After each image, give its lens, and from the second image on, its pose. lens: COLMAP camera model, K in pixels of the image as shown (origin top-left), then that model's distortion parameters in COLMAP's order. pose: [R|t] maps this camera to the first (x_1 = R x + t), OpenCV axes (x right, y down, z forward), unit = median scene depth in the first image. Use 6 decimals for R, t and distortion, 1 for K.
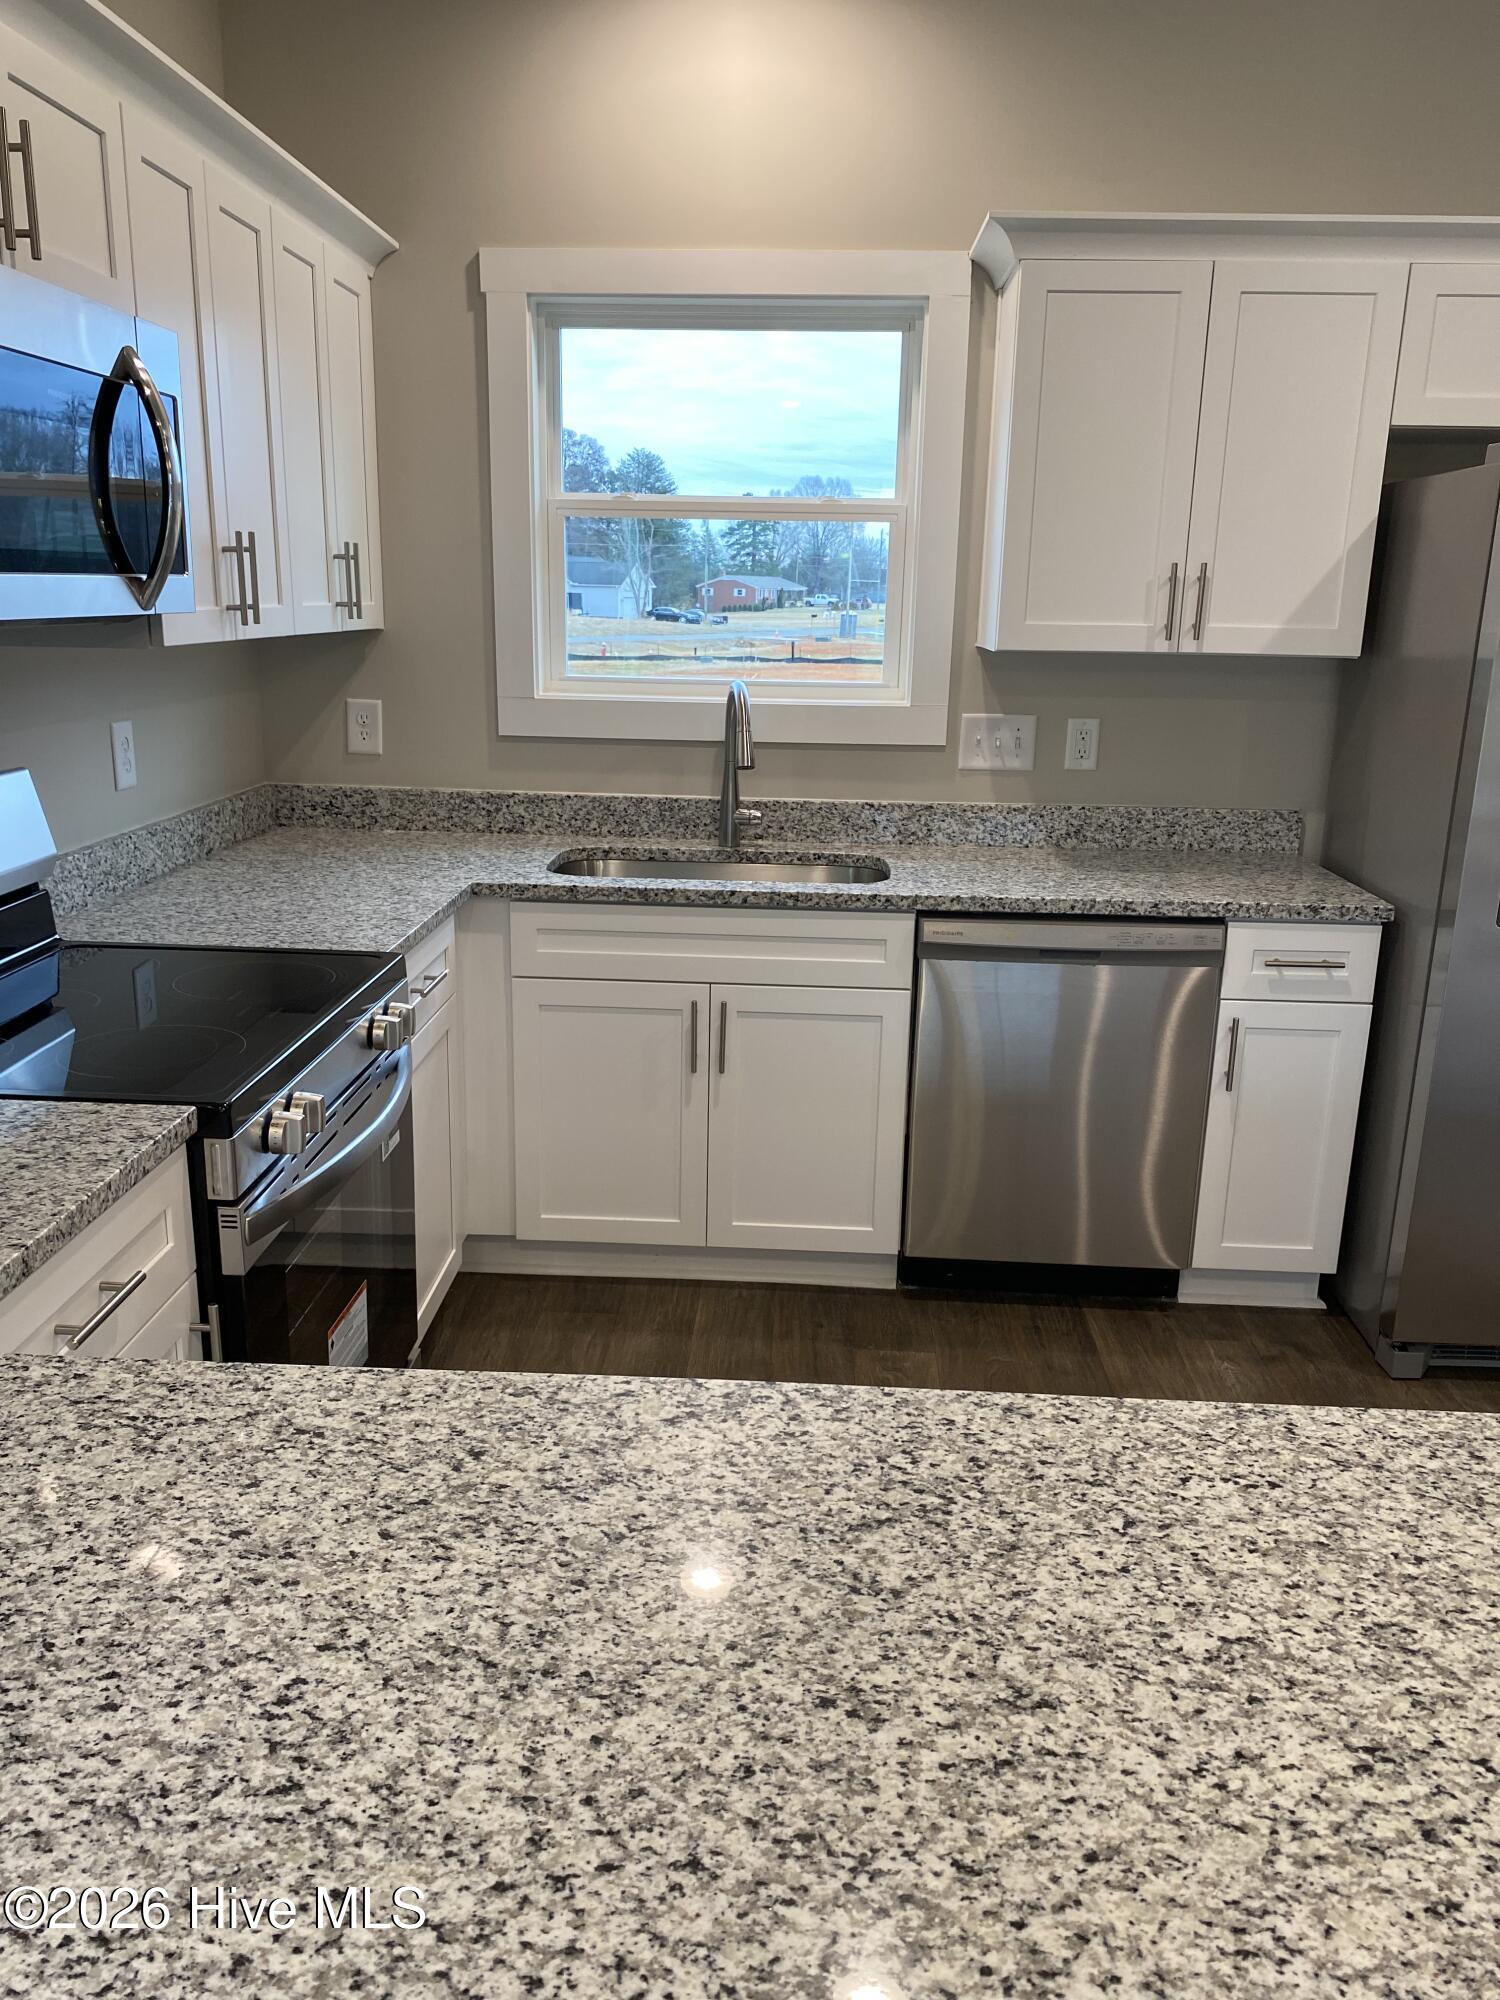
lens RADIAL K [[1508.8, 0, 741.4], [0, 1508.8, 1006.5], [0, 0, 1]] dist [0.168847, -0.411044]
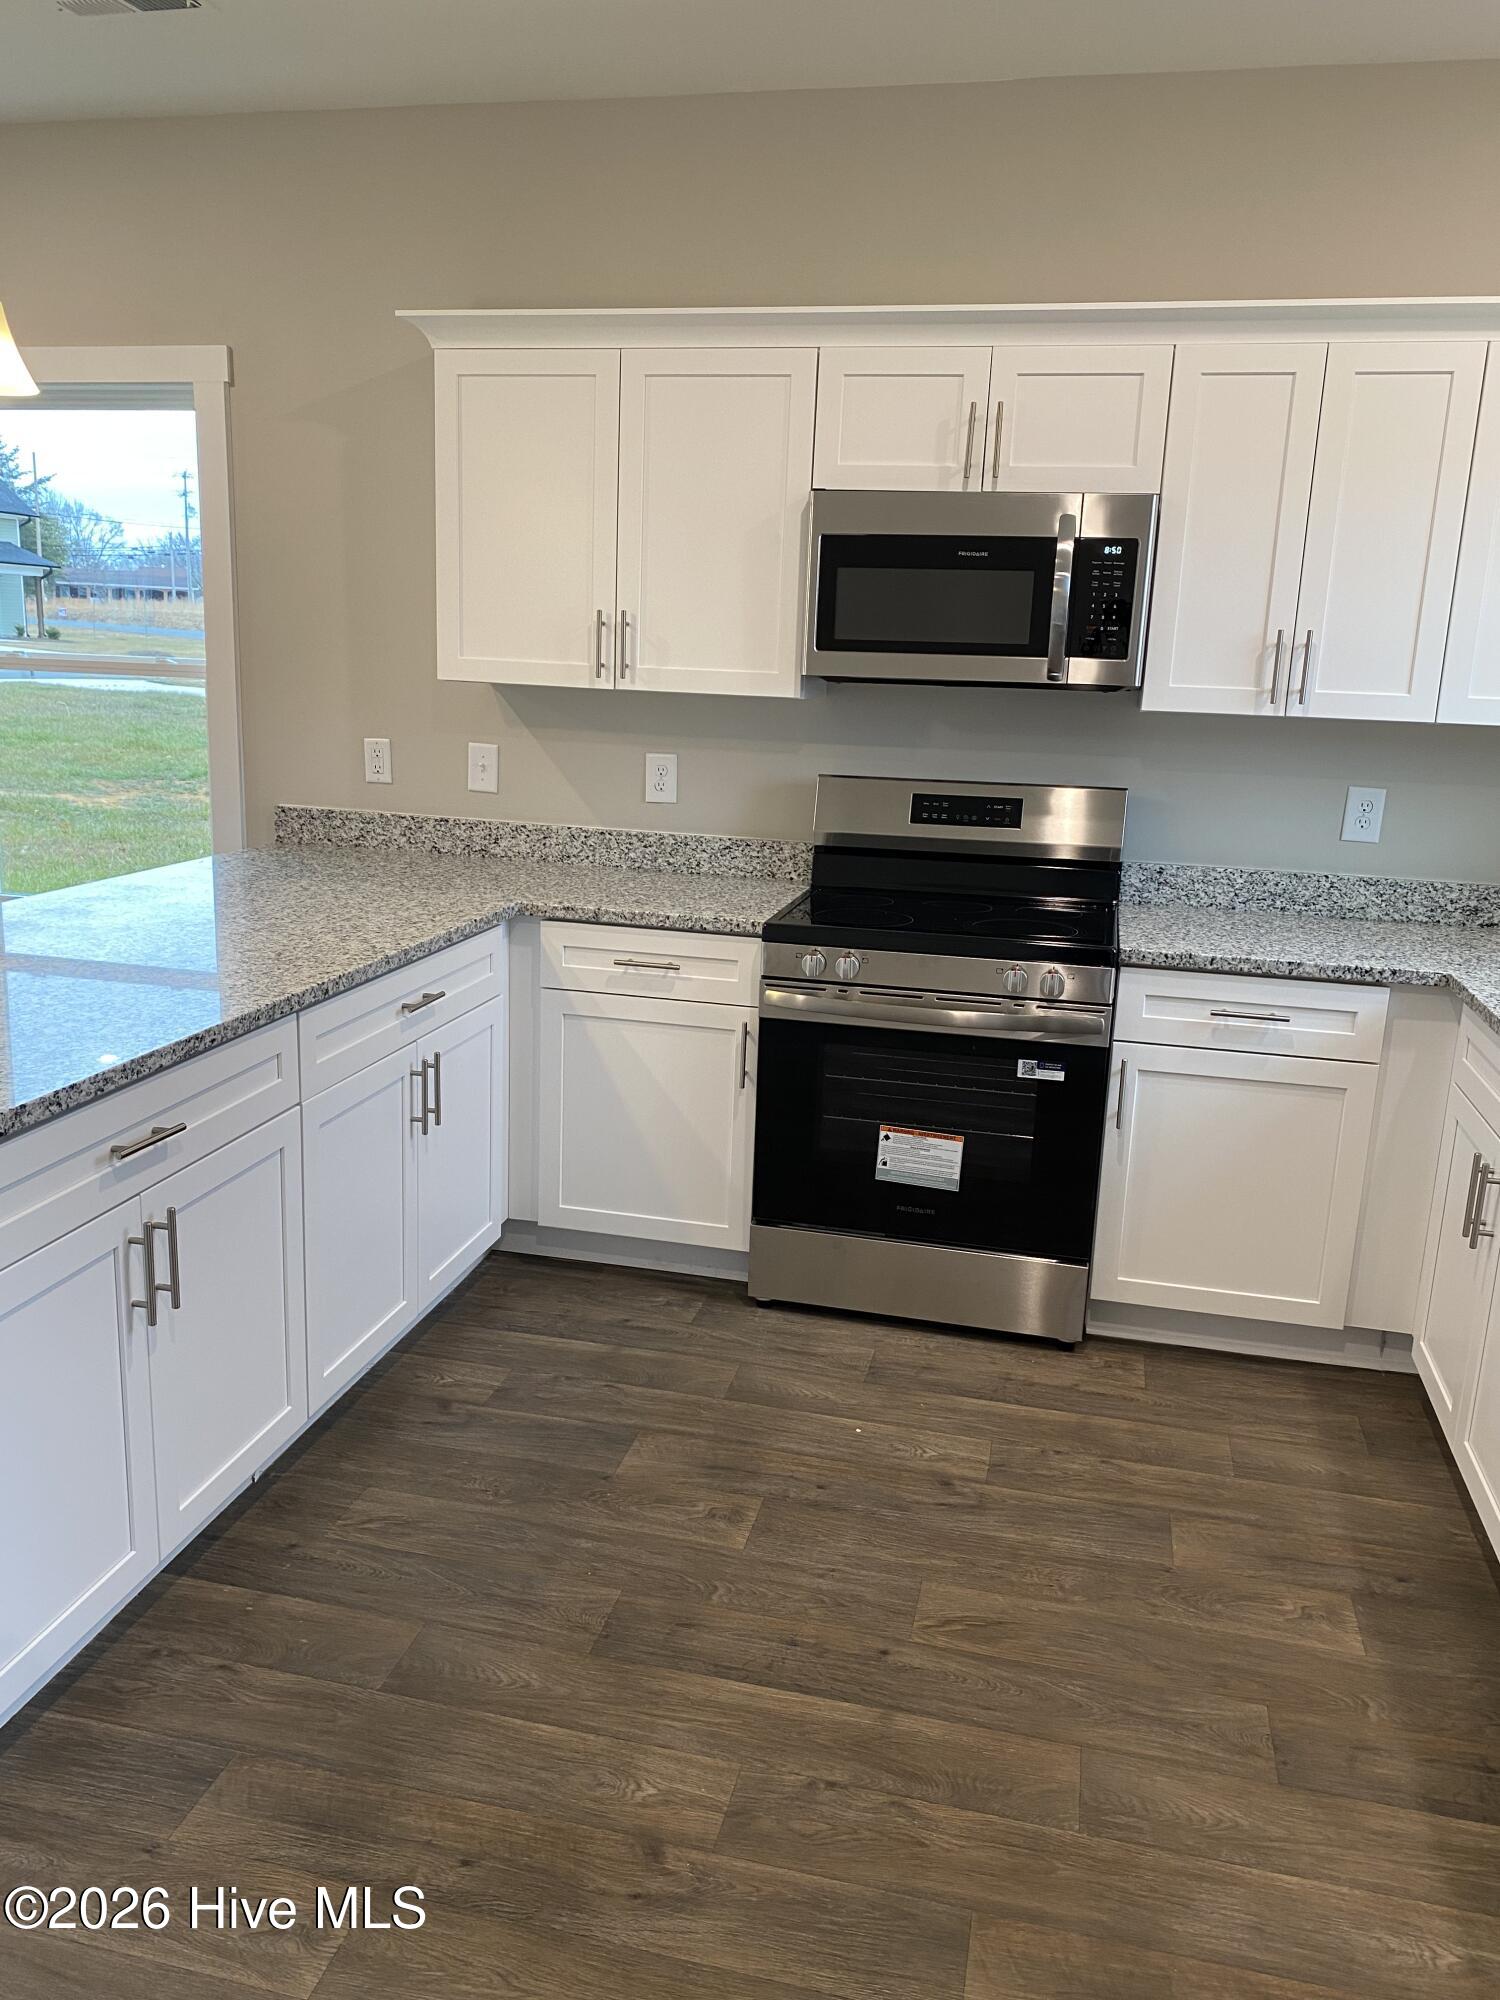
lens RADIAL K [[1517.4, 0, 745.3], [0, 1517.4, 1015.6], [0, 0, 1]] dist [0.063610, -0.108073]
pose [[-0.178961, 0.207050, -0.961823, 0.818438], [-0.298100, 0.920240, 0.253565, -0.163290], [0.937608, 0.332098, -0.102966, 0.651094]]
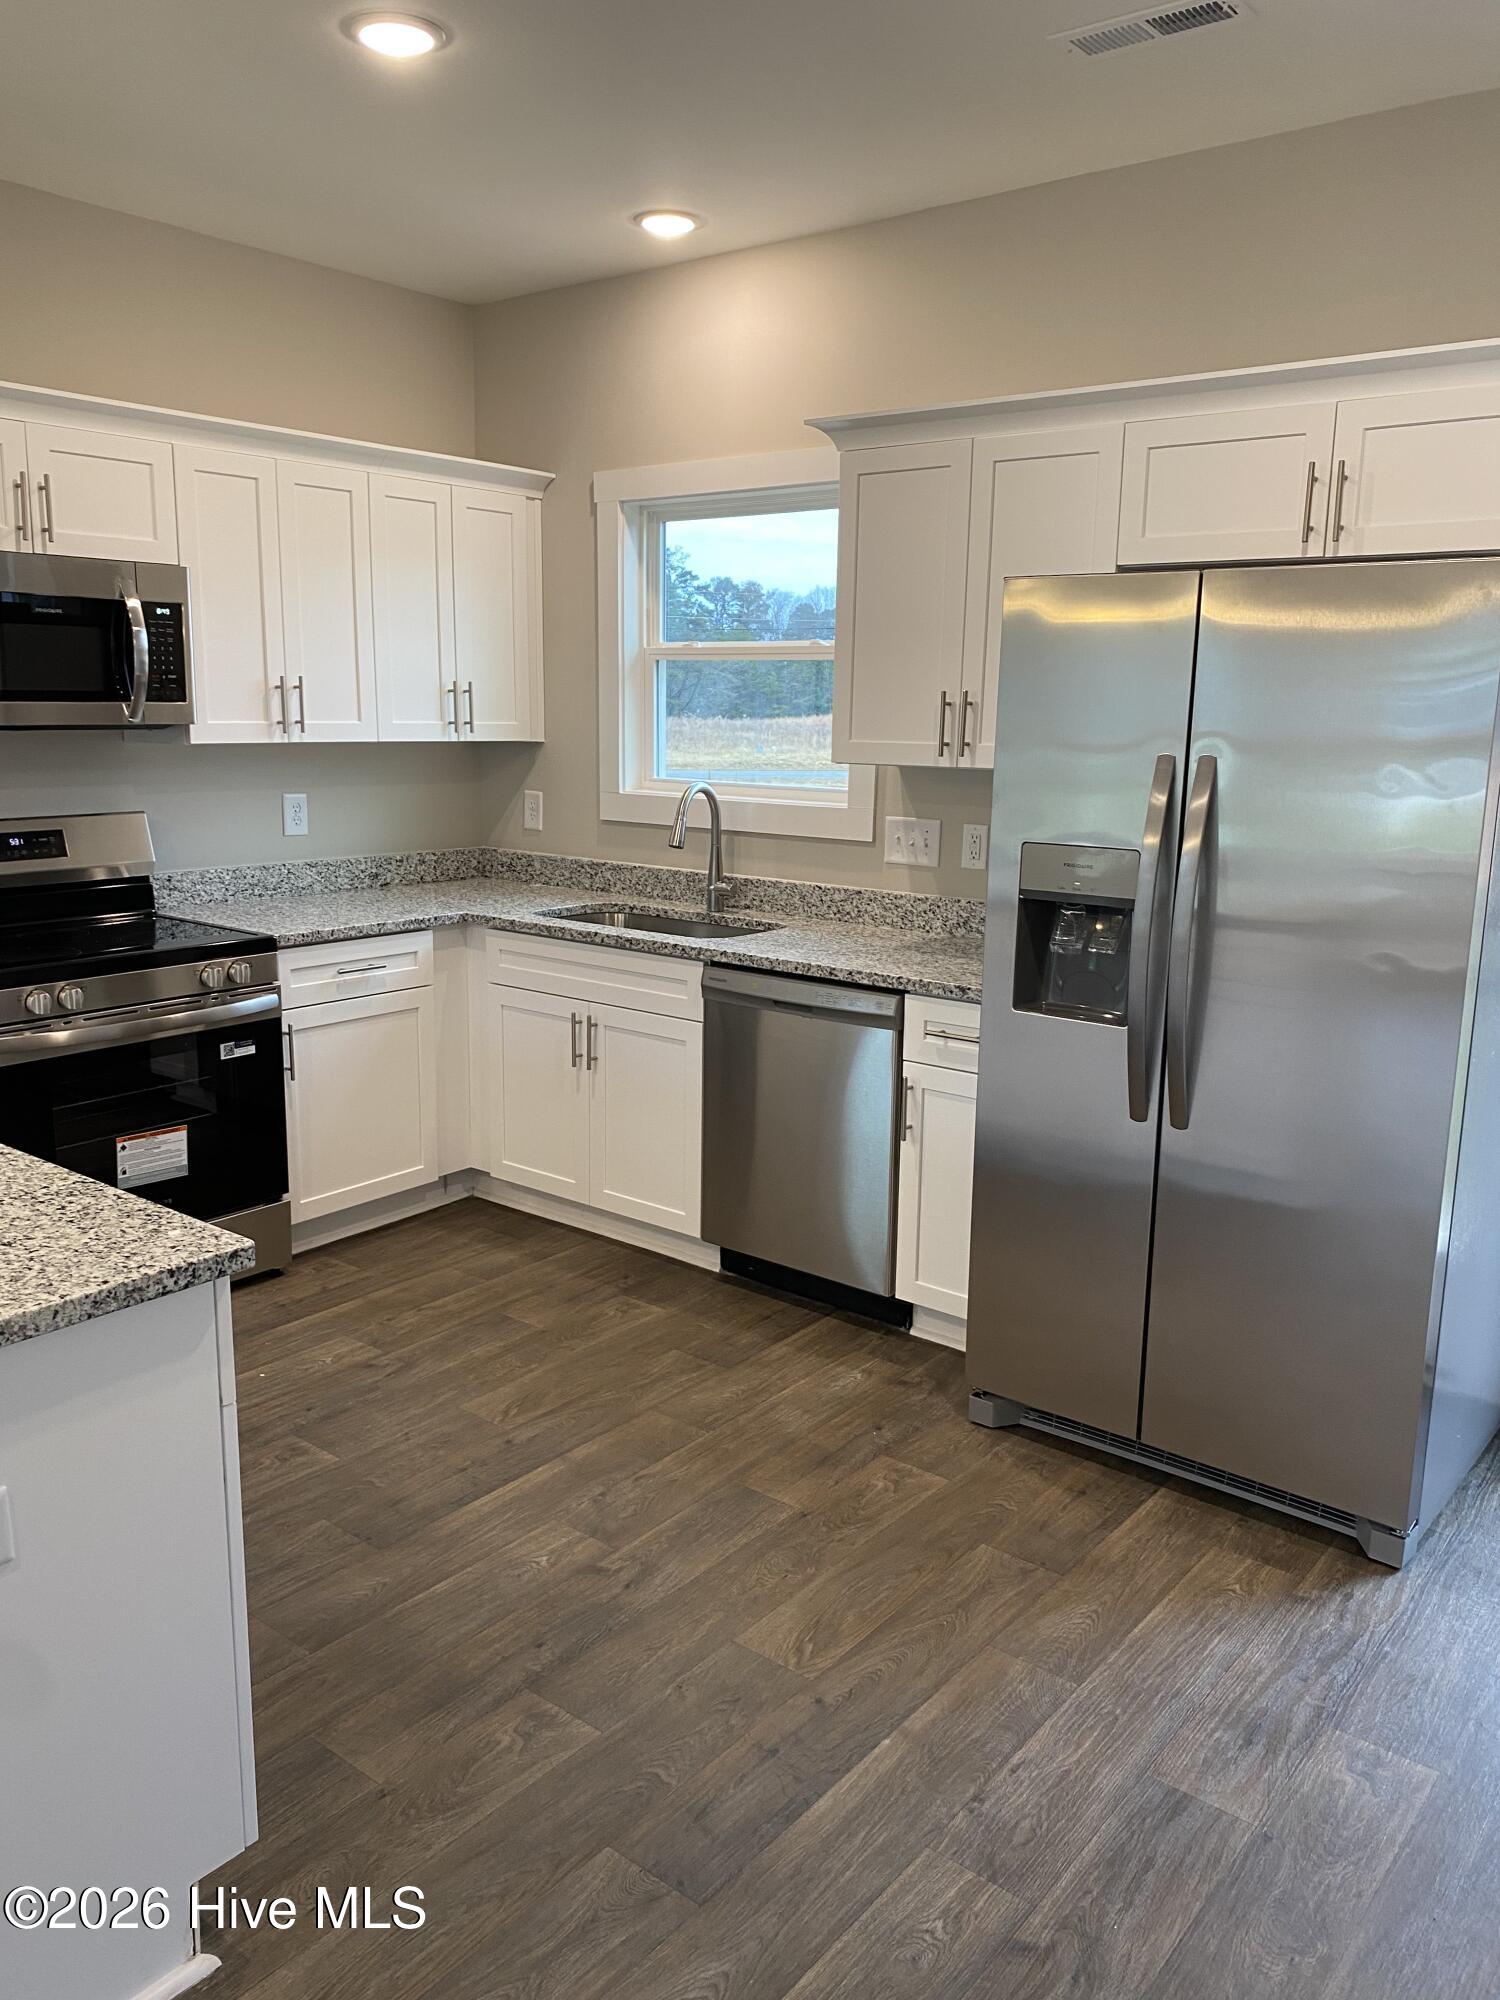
lens RADIAL K [[1517.4, 0, 745.3], [0, 1517.4, 1015.6], [0, 0, 1]] dist [0.063610, -0.108073]
pose [[0.810837, 0.113700, -0.574122, 0.829902], [-0.155523, 0.987539, -0.024072, 0.007155], [0.564231, 0.108808, 0.818416, -0.012059]]
